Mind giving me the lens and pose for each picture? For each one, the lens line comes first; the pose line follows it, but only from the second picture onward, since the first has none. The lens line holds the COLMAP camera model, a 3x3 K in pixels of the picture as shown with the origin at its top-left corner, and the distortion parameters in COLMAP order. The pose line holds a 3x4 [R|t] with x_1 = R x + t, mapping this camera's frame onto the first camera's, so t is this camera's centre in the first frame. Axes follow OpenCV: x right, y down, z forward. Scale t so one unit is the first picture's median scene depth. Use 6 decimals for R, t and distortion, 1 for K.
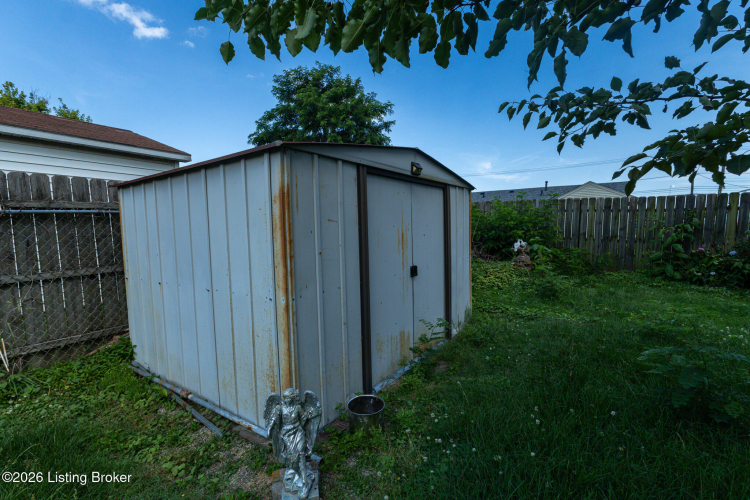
lens RADIAL K [[339.3, 0, 371.7], [0, 339.3, 247.4], [0, 0, 1]] dist [-0.000885, 0.000066]
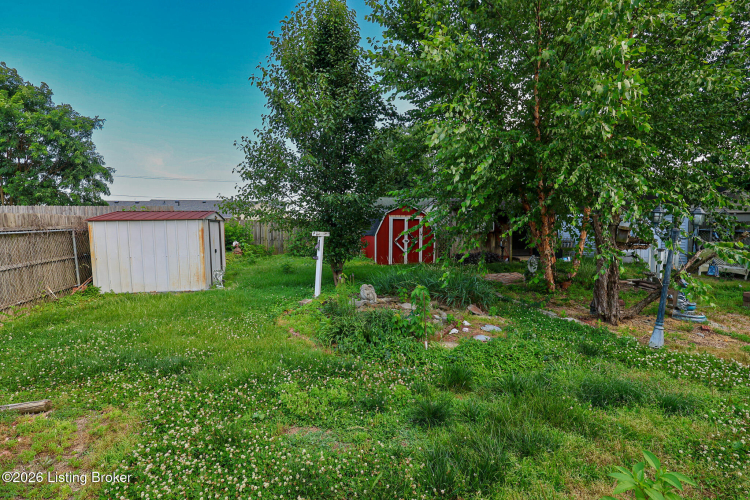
lens RADIAL K [[354.9, 0, 373.4], [0, 354.9, 251.2], [0, 0, 1]] dist [-0.000661, 0.001031]
pose [[0.643959, -0.038828, 0.764074, -0.630604], [0.038860, 0.999082, 0.018020, 0.031885], [-0.764073, 0.018088, 0.644877, -0.959745]]
